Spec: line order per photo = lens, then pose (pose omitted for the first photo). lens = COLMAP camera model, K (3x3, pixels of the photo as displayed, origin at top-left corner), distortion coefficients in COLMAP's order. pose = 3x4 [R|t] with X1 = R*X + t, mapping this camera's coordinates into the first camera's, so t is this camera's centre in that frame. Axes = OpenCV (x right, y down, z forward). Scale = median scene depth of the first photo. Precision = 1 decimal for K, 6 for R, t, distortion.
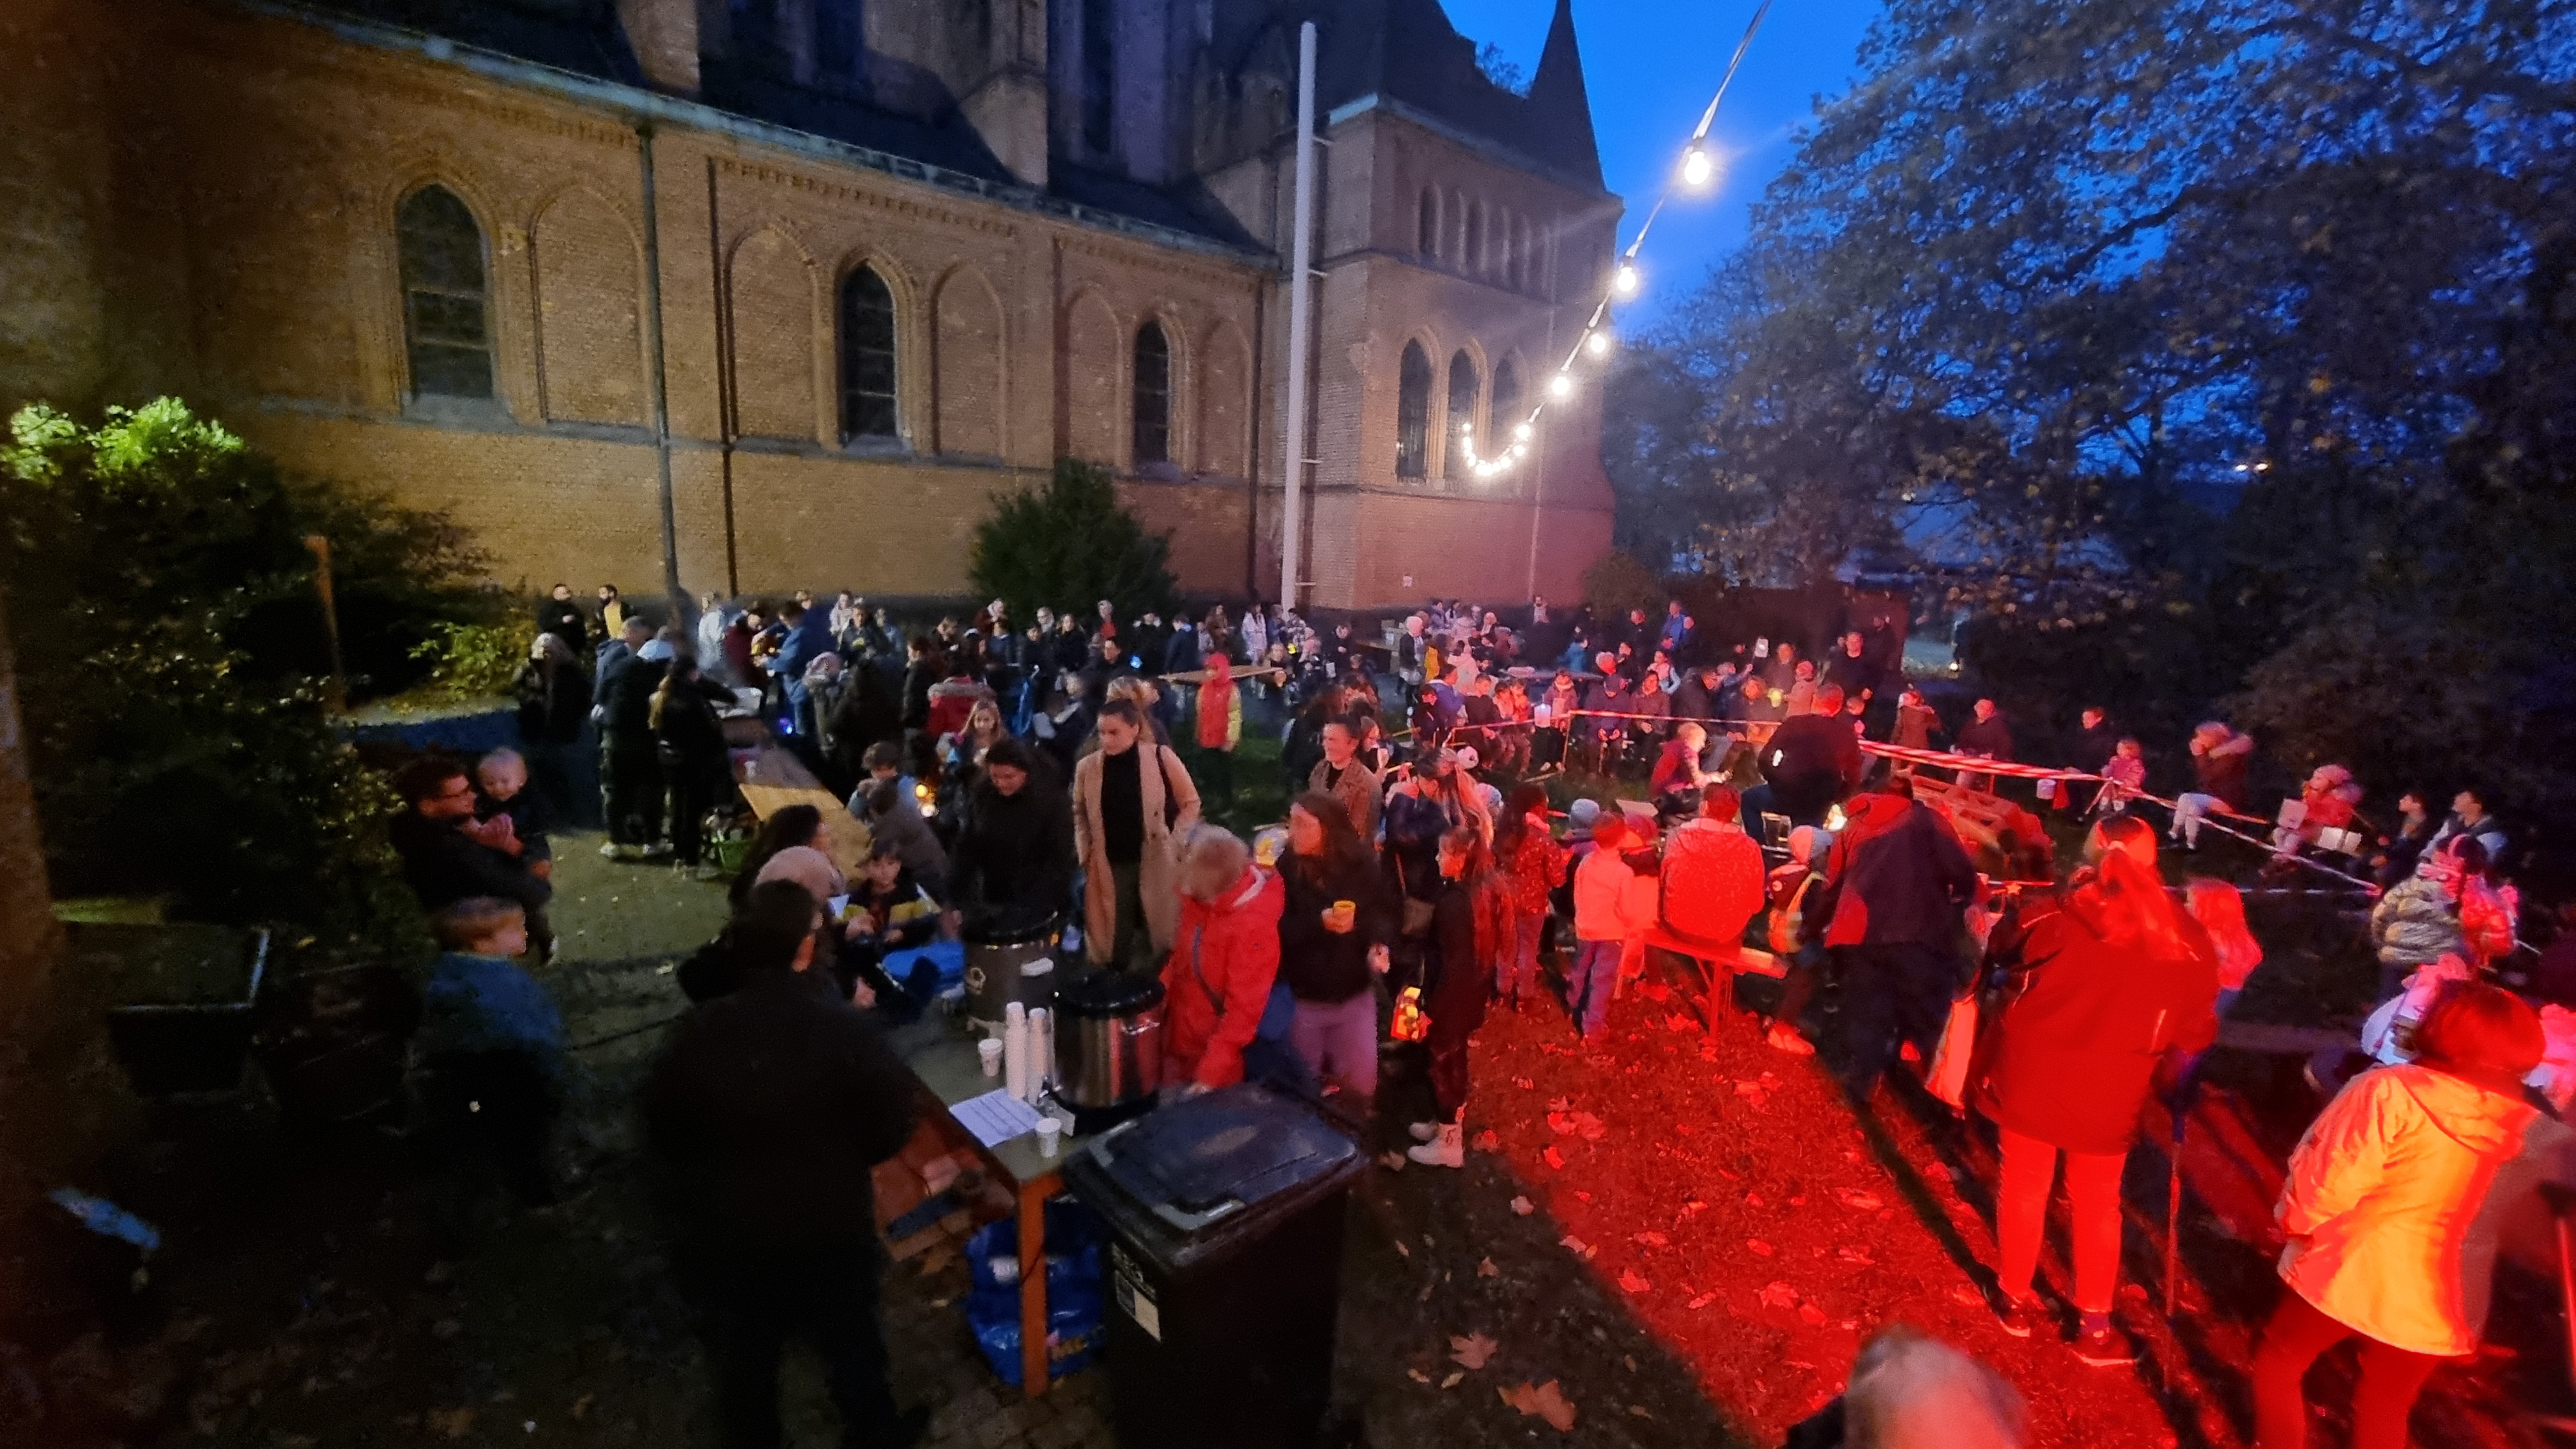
lens RADIAL K [[1050.3, 0, 1296.6], [0, 1050.3, 711.6], [0, 0, 1]] dist [0.002330, -0.000329]
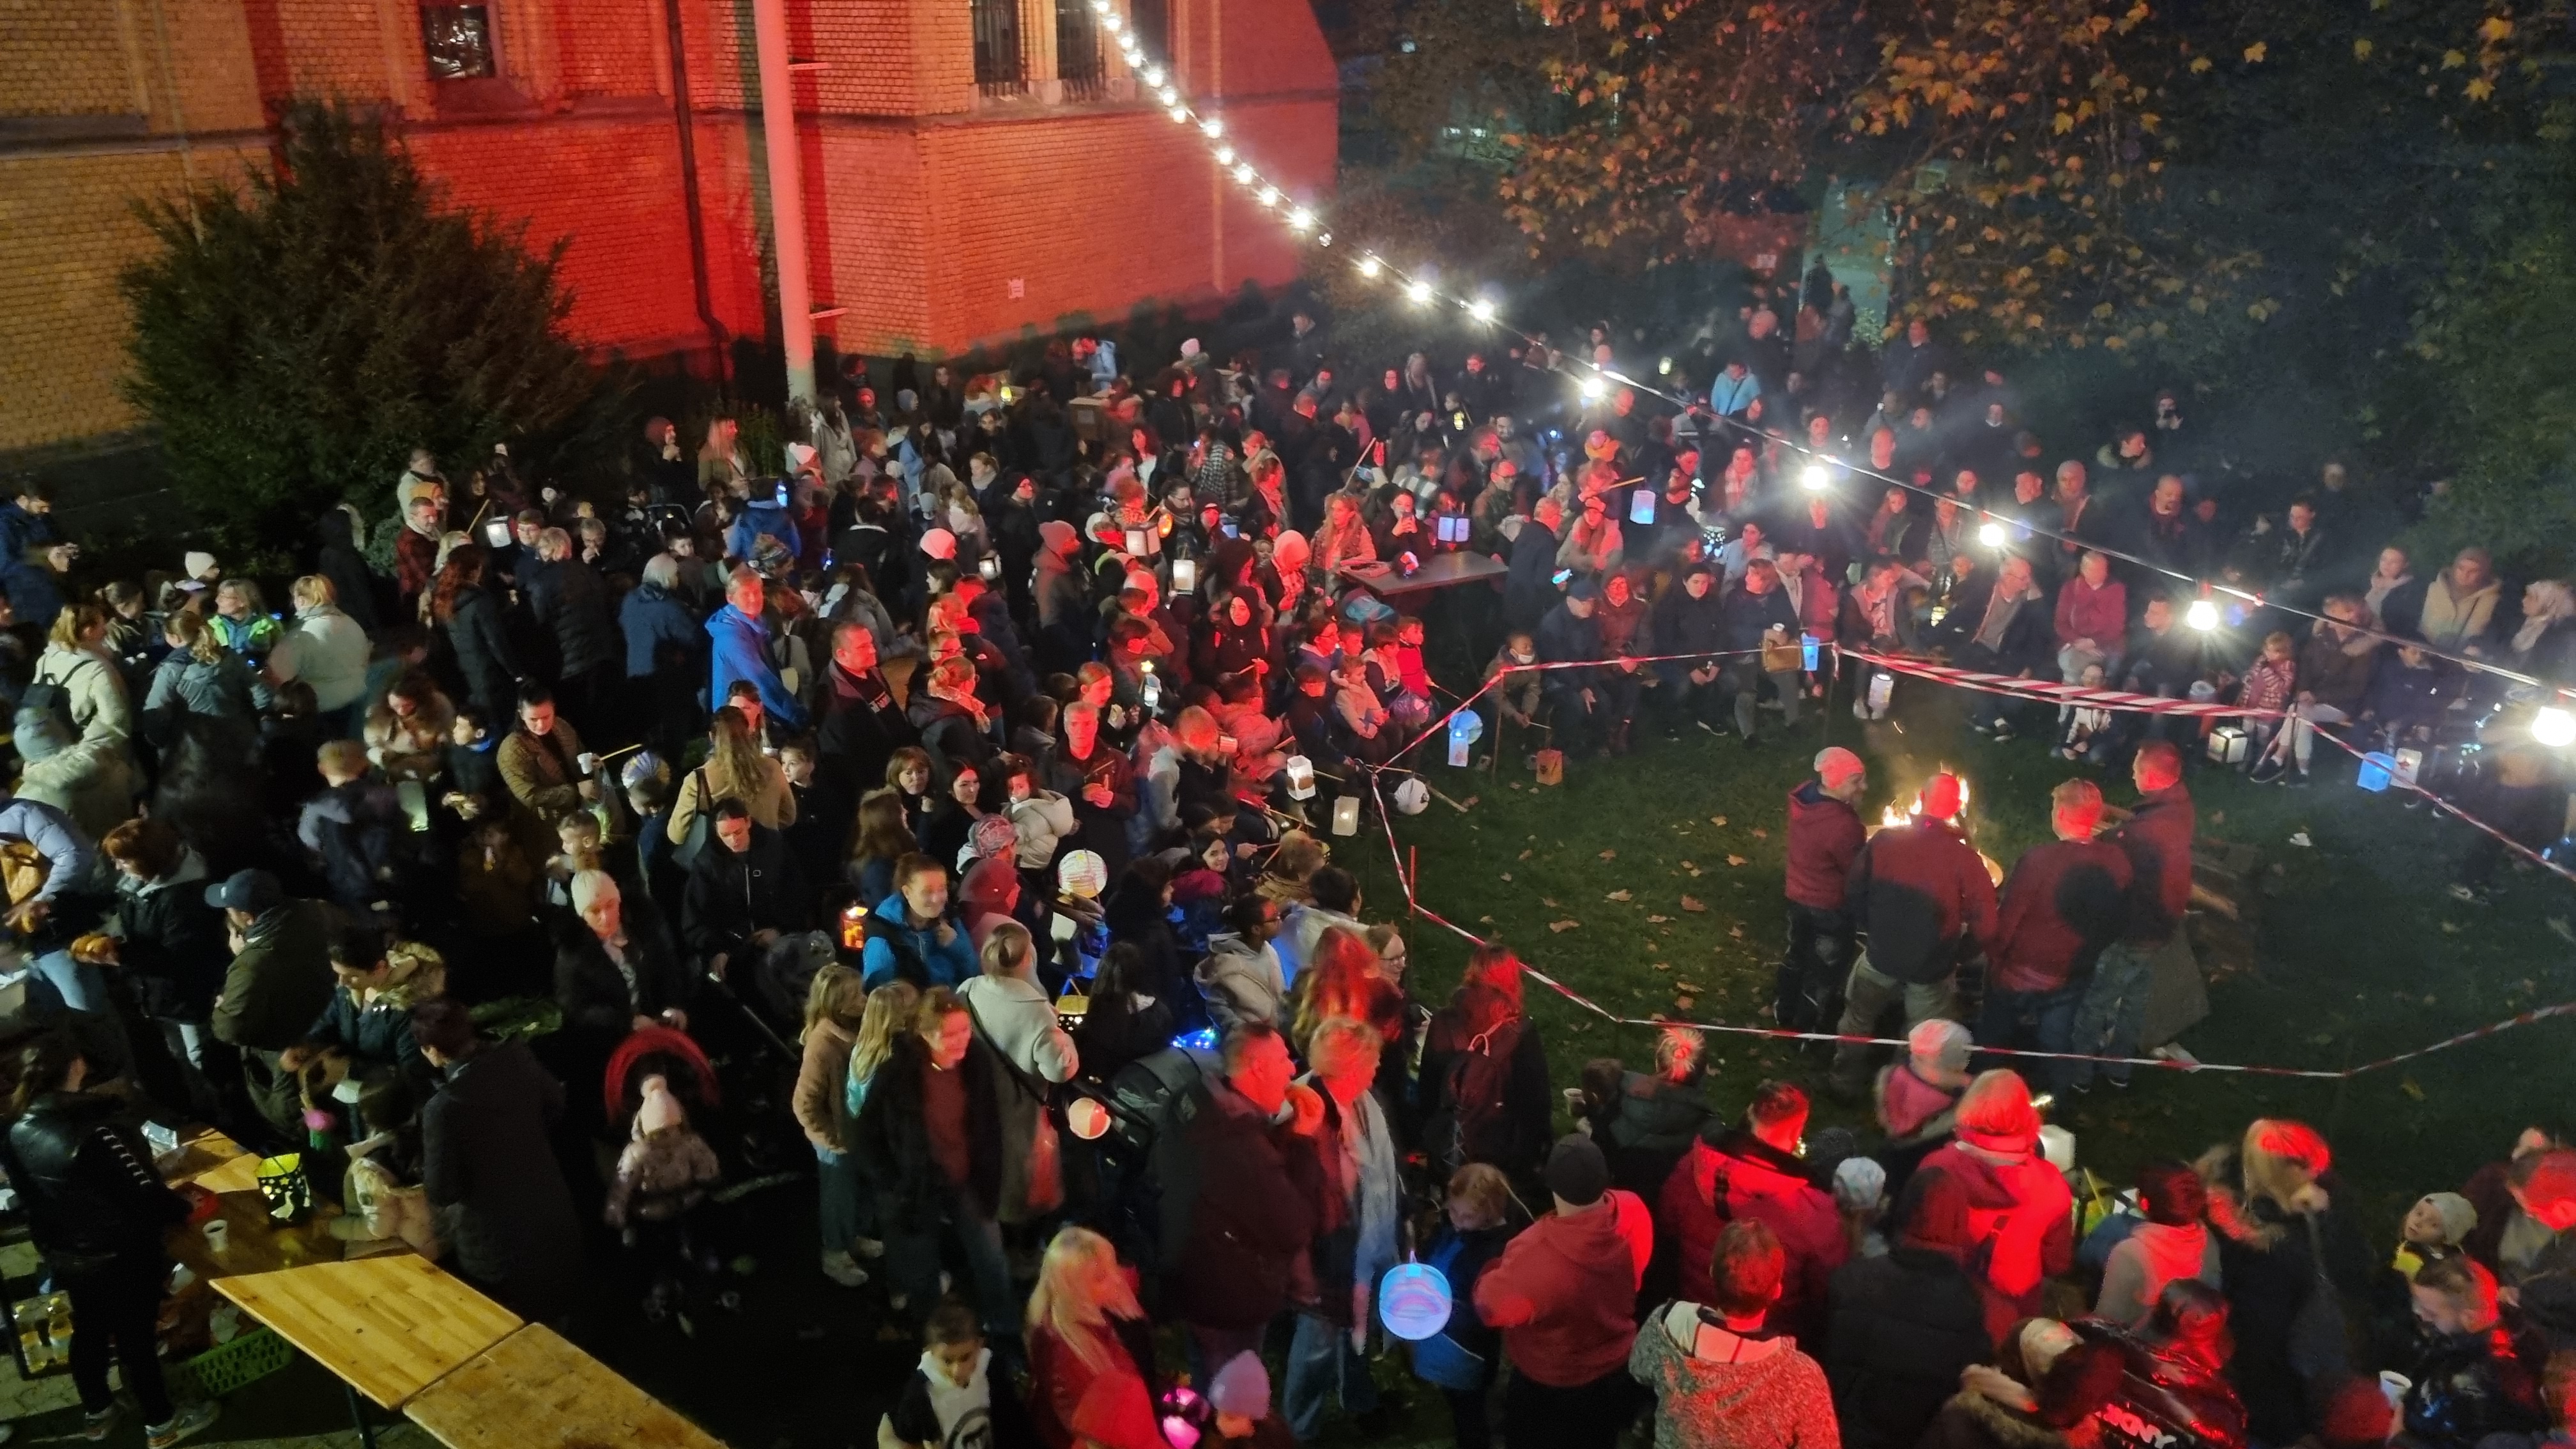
lens RADIAL K [[1920.0, 0, 1288.0], [0, 1920.0, 724.5], [0, 0, 1]] dist [0.028251, -0.003340]
pose [[0.941979, -0.147914, 0.301325, -0.116868], [0.086881, 0.974524, 0.206774, -0.126699], [-0.324233, -0.168598, 0.930832, 0.018820]]
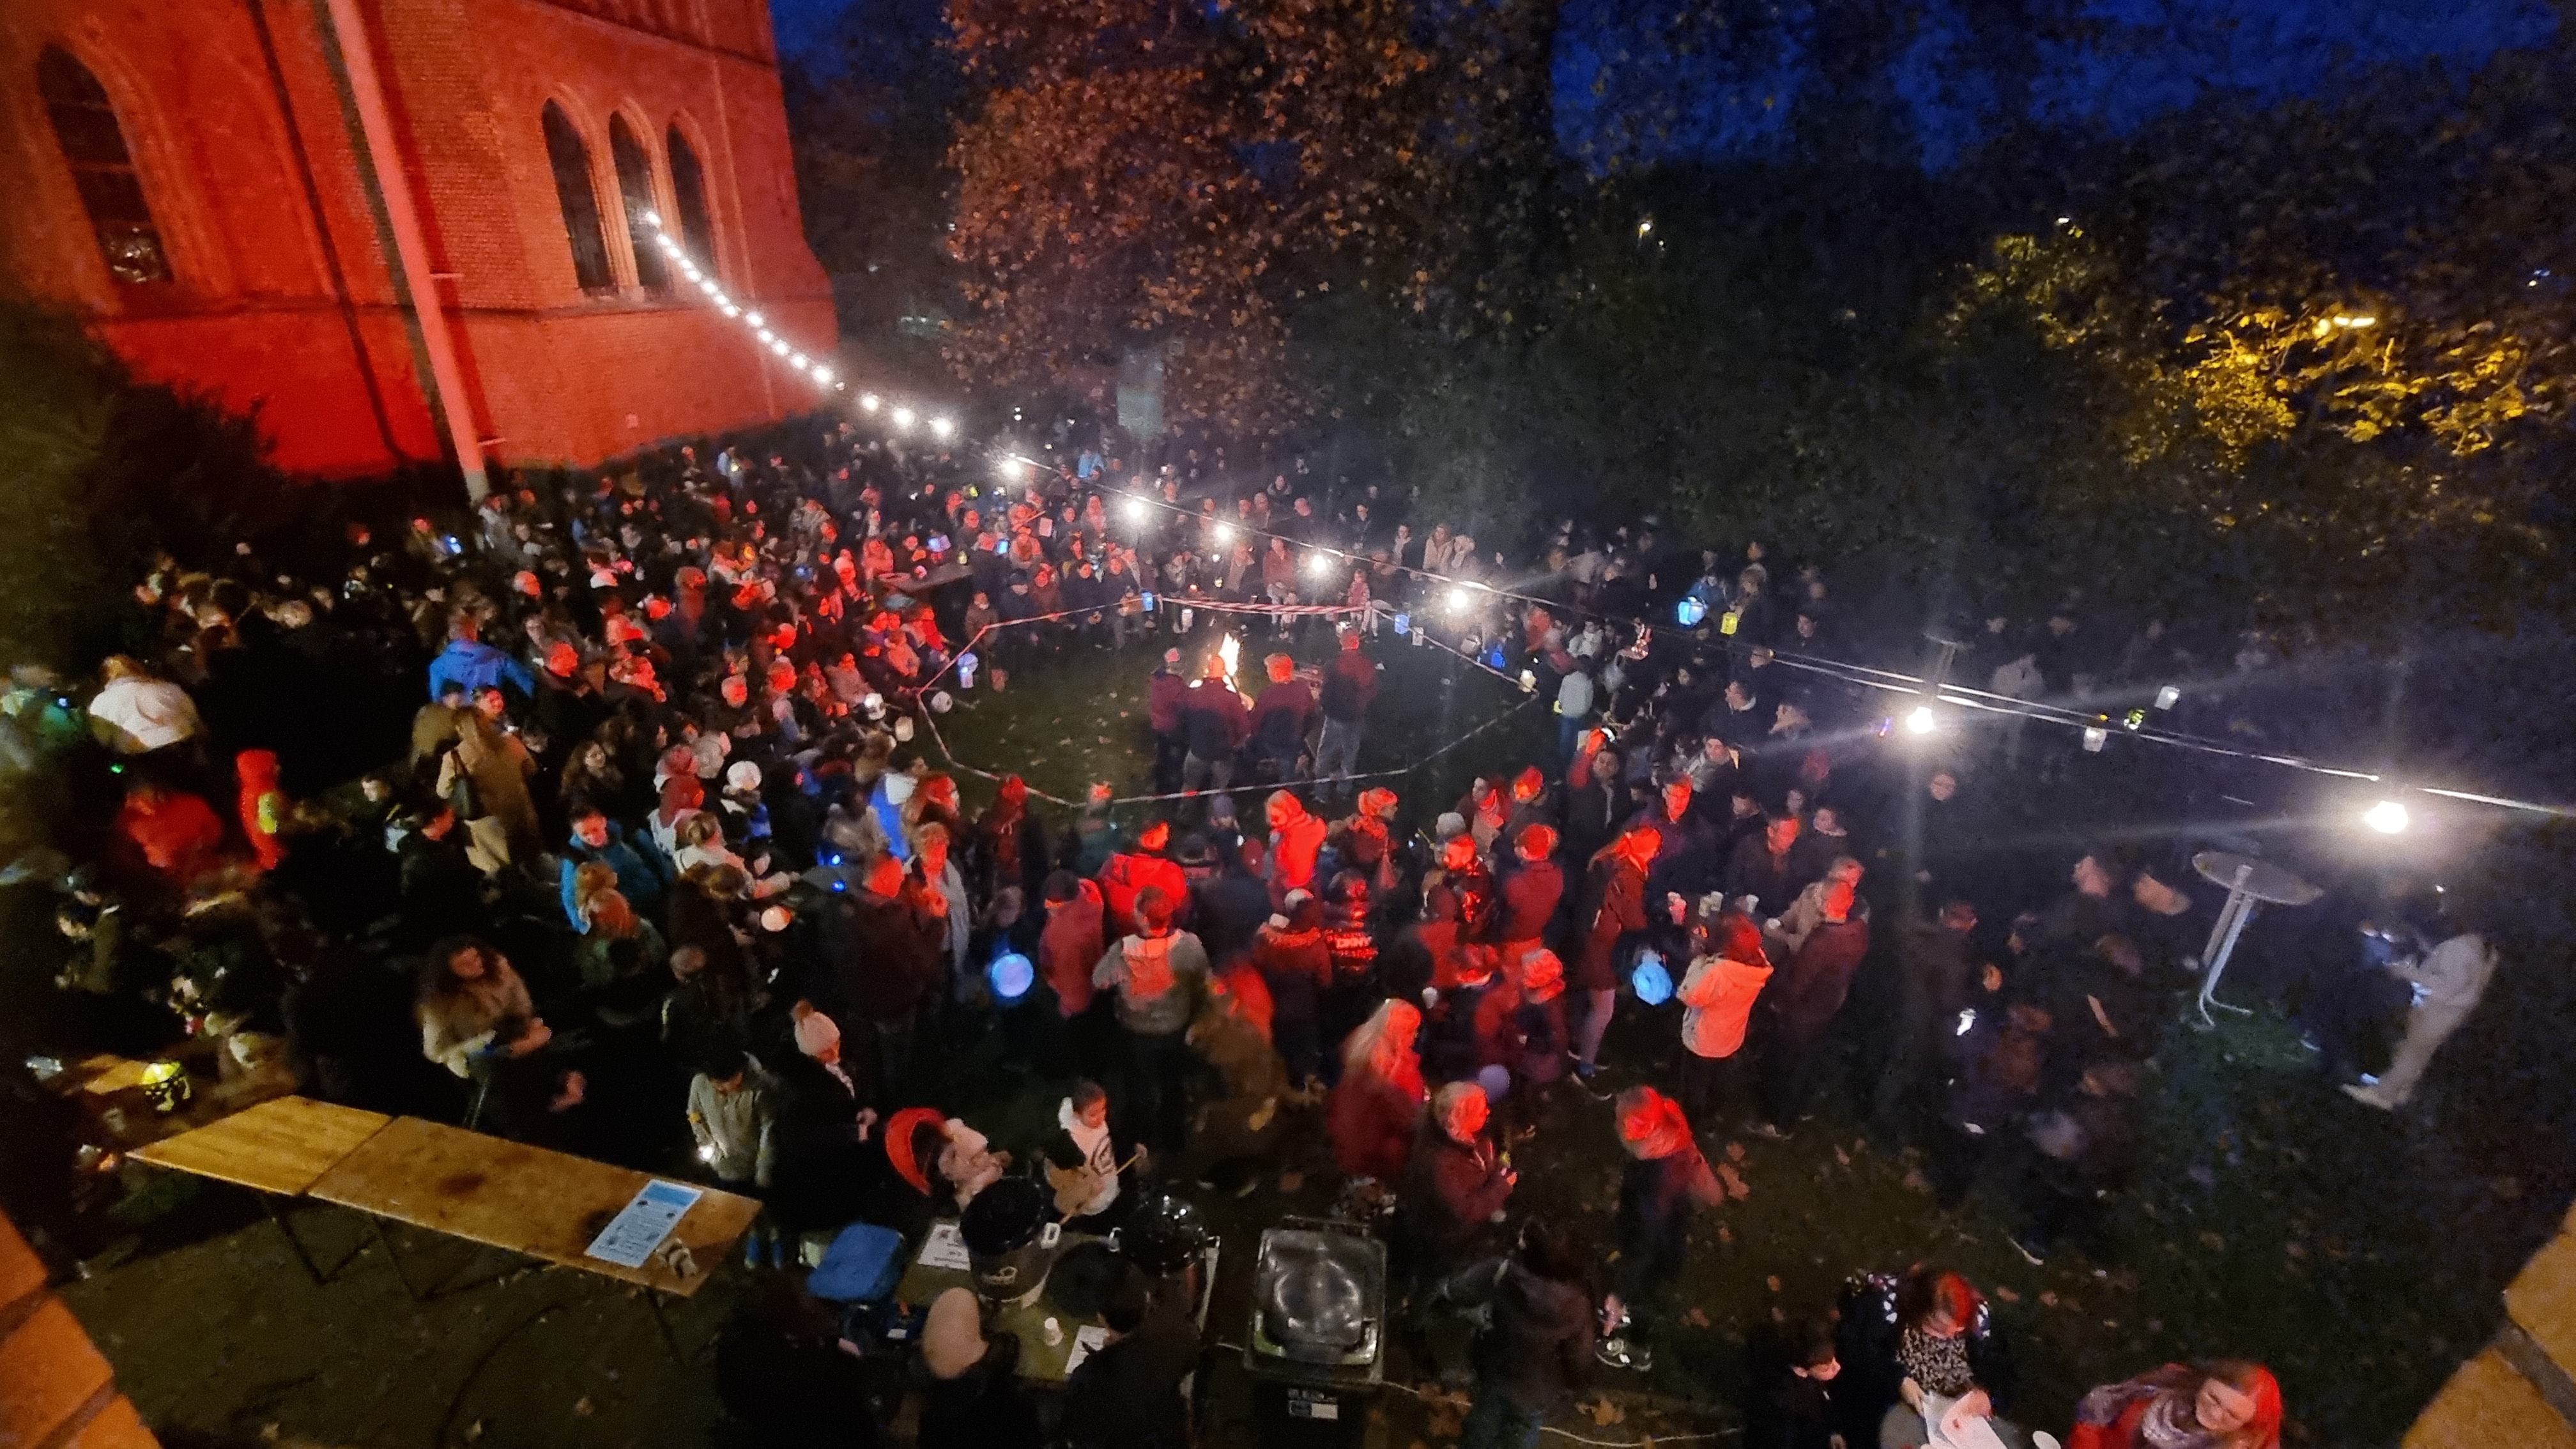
lens RADIAL K [[1050.3, 0, 1296.6], [0, 1050.3, 711.6], [0, 0, 1]] dist [0.002330, -0.000329]
pose [[0.728481, -0.287799, 0.621681, -0.124539], [0.112653, 0.945448, 0.305676, -0.130455], [-0.675740, -0.152645, 0.721162, 0.002210]]
